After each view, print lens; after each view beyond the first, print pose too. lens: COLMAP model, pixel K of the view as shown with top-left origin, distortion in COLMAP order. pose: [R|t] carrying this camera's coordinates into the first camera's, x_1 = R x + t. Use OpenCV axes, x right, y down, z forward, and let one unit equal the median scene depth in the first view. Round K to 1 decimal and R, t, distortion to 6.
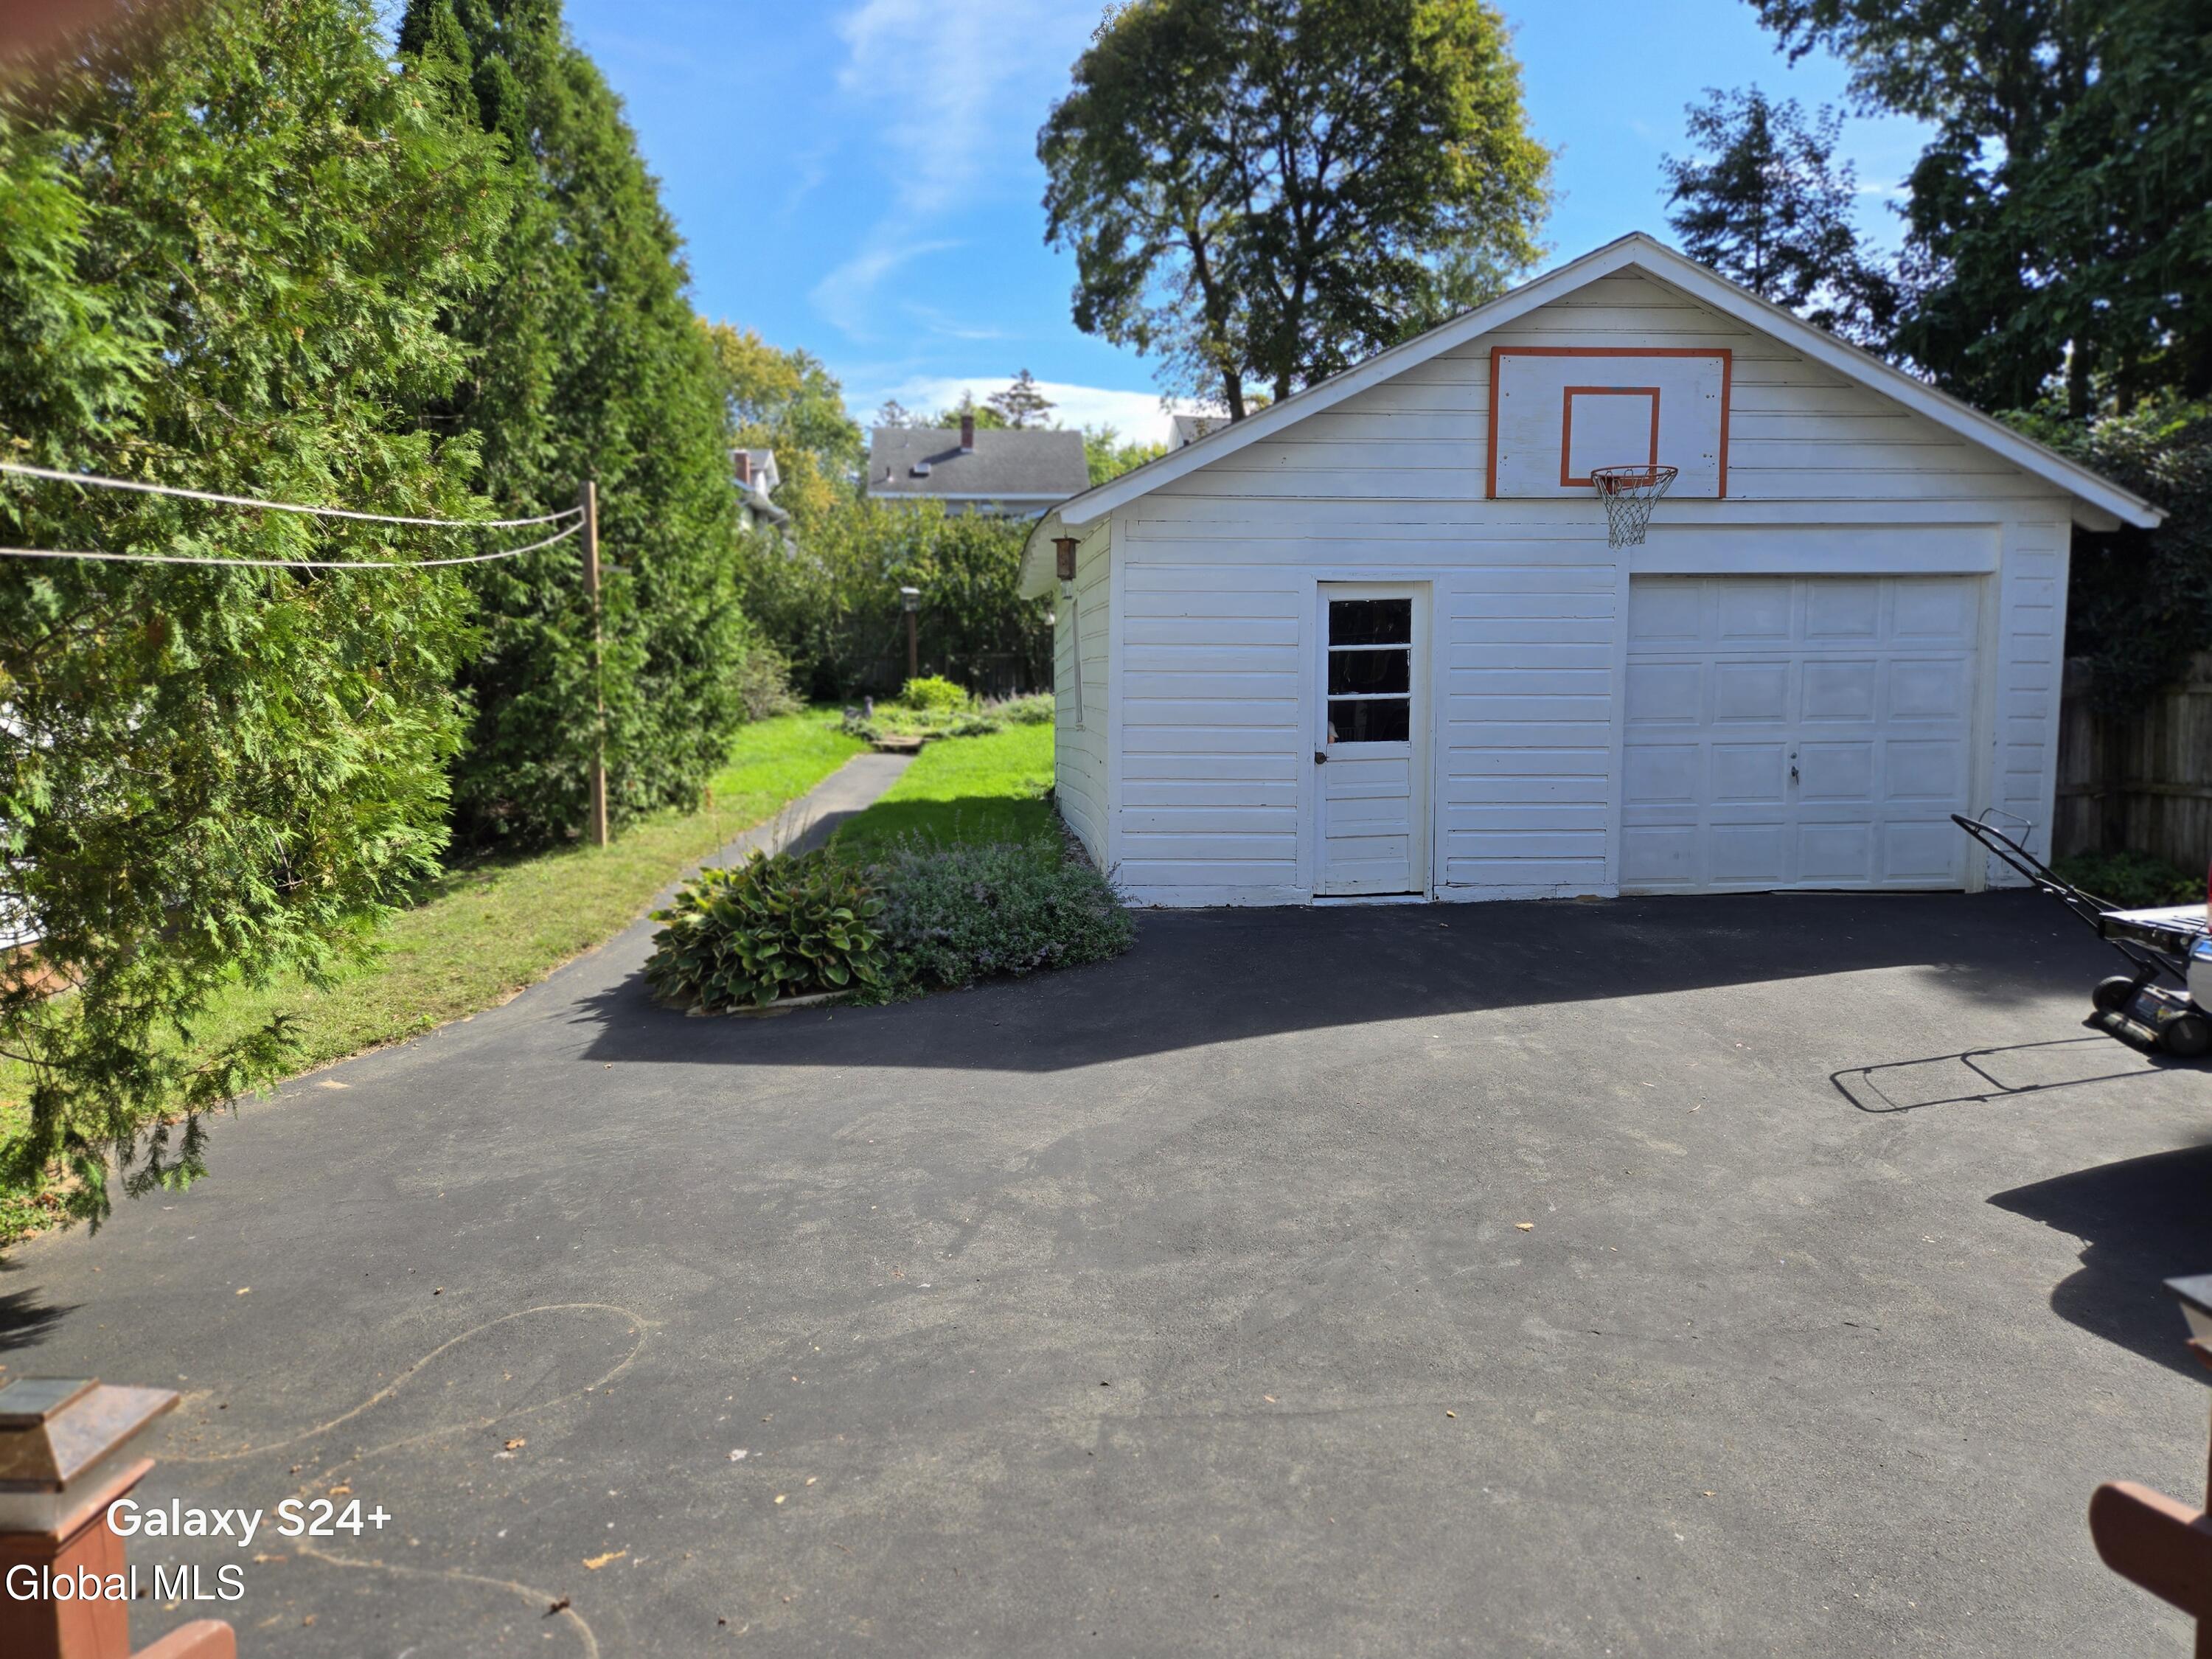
lens RADIAL K [[1470.8, 0, 1106.0], [0, 1470.8, 829.5], [0, 0, 1]] dist [0.084885, -0.069377]
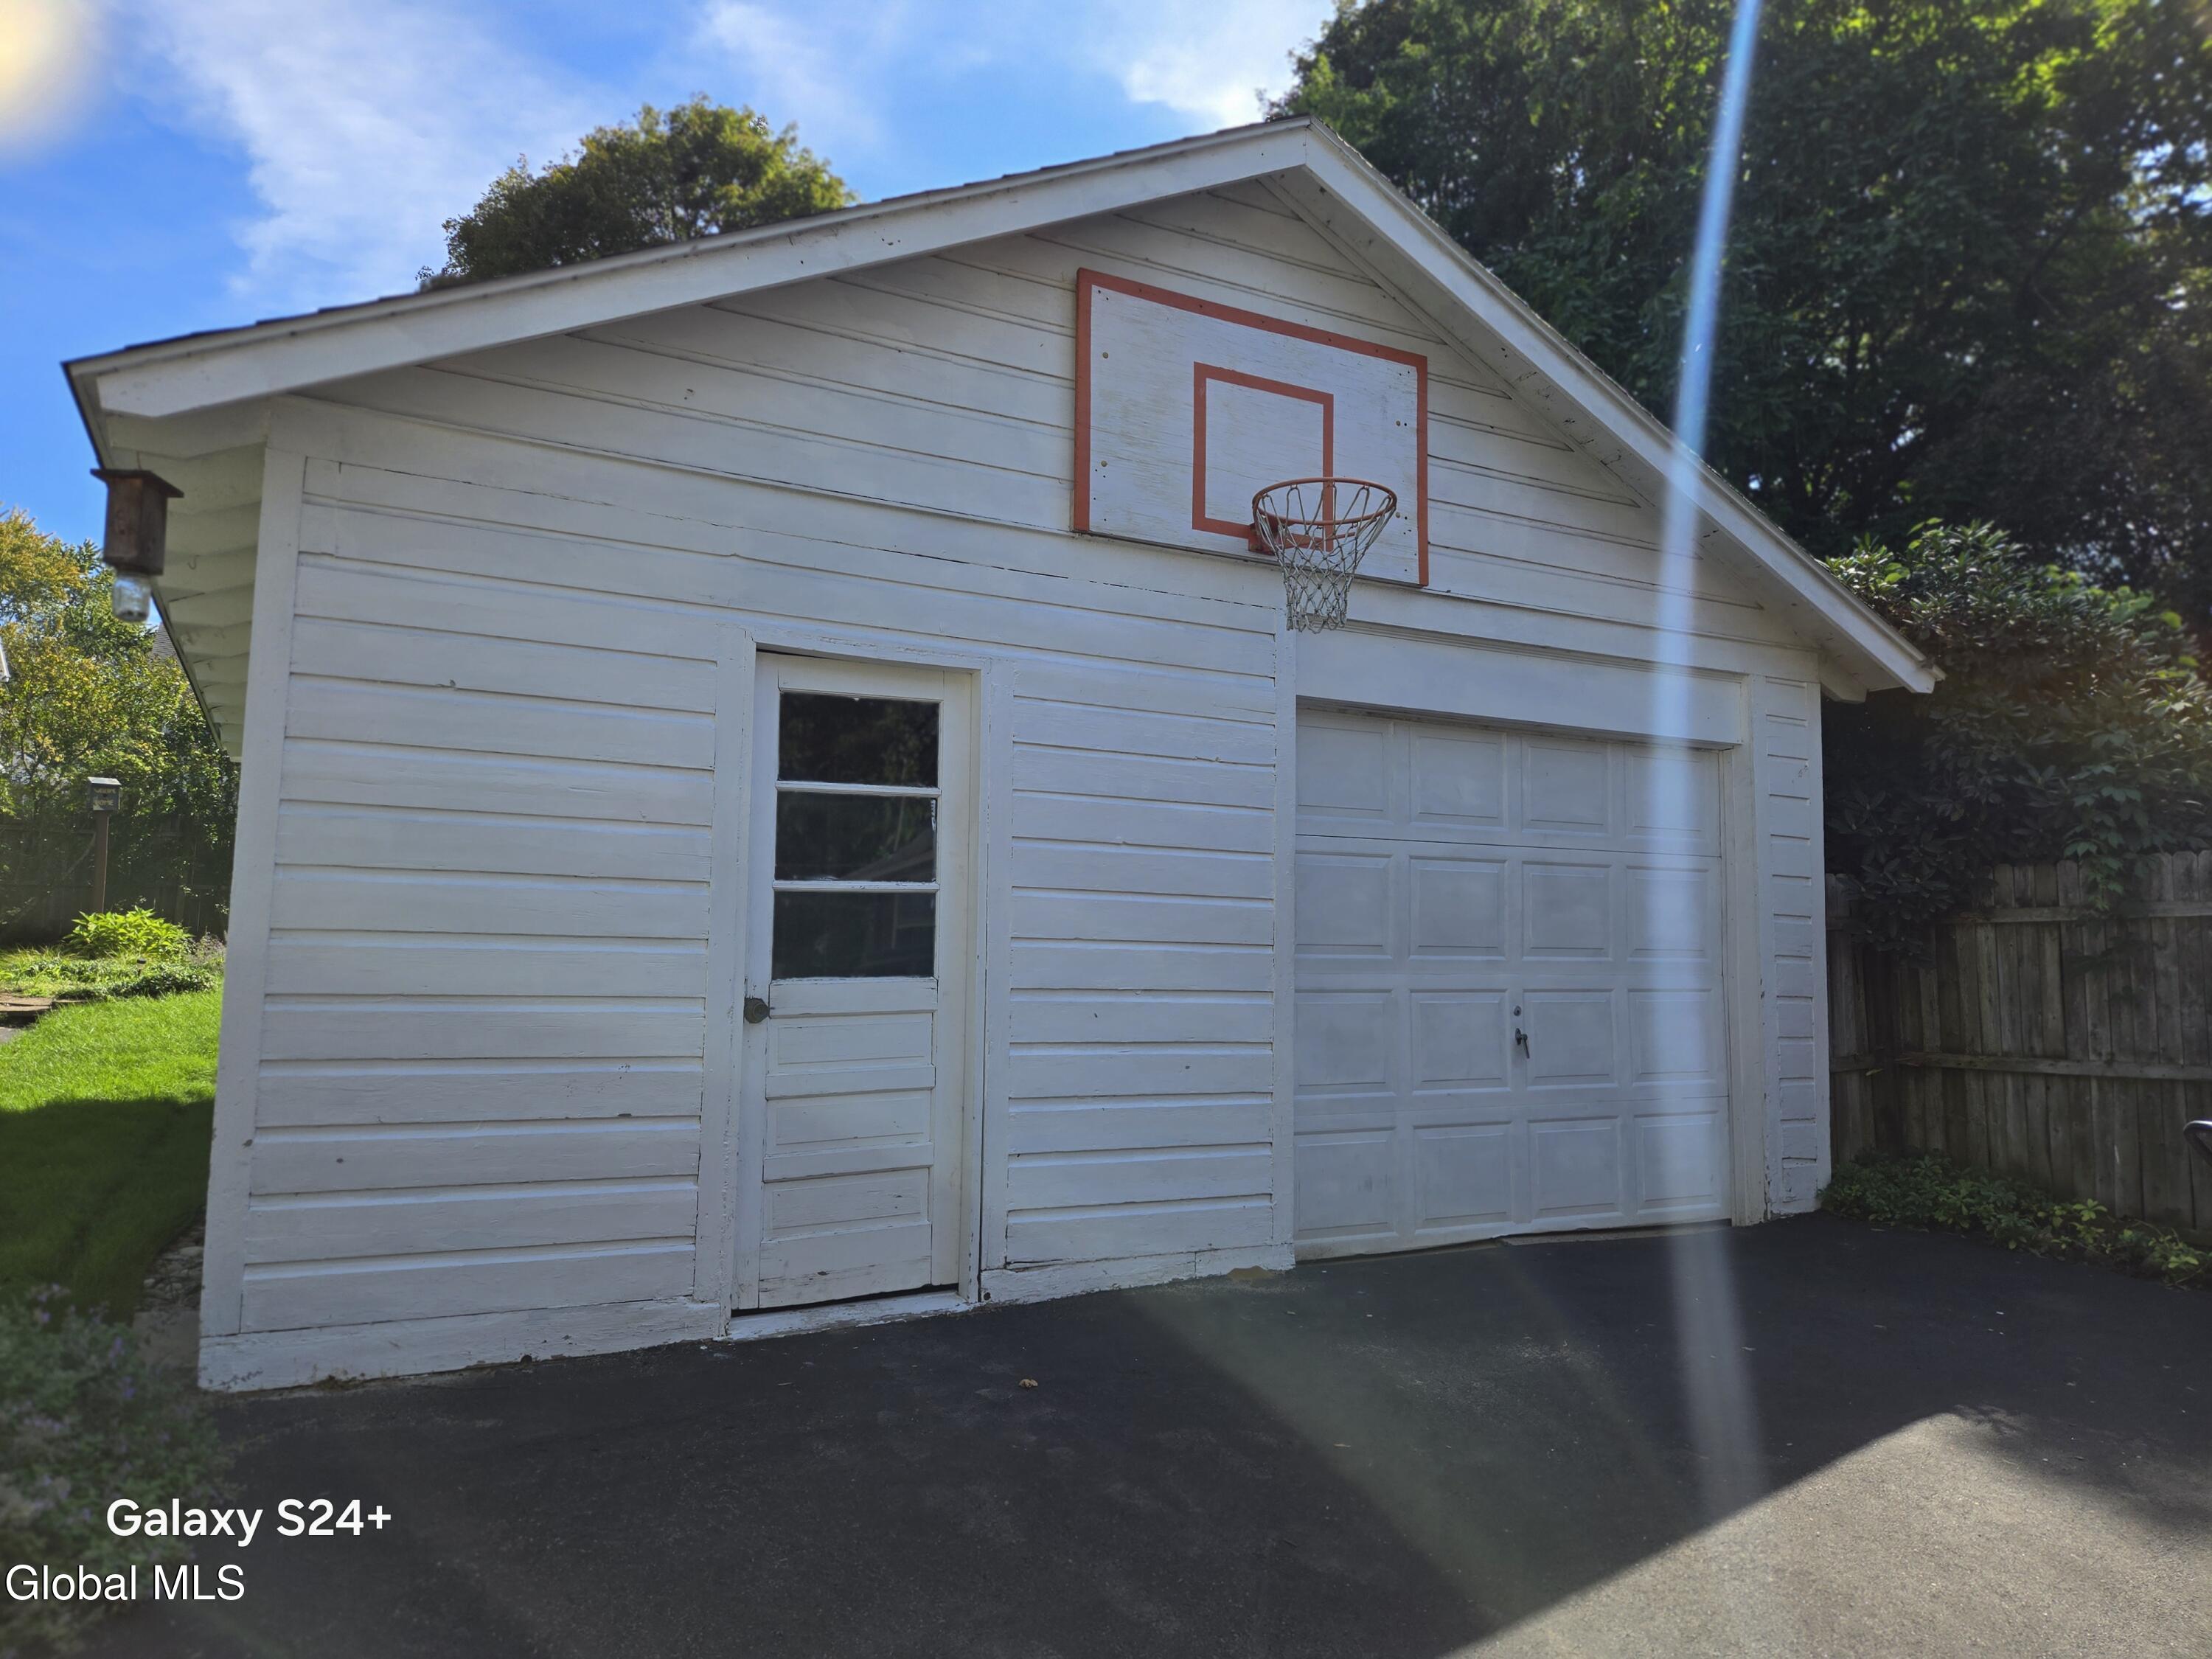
lens RADIAL K [[1481.4, 0, 1106.0], [0, 1481.4, 829.5], [0, 0, 1]] dist [0.087359, -0.093272]
pose [[0.924502, 0.046794, 0.378295, 0.046890], [0.024142, 0.983255, -0.180626, -0.011754], [-0.380413, 0.176122, 0.907891, 0.366400]]
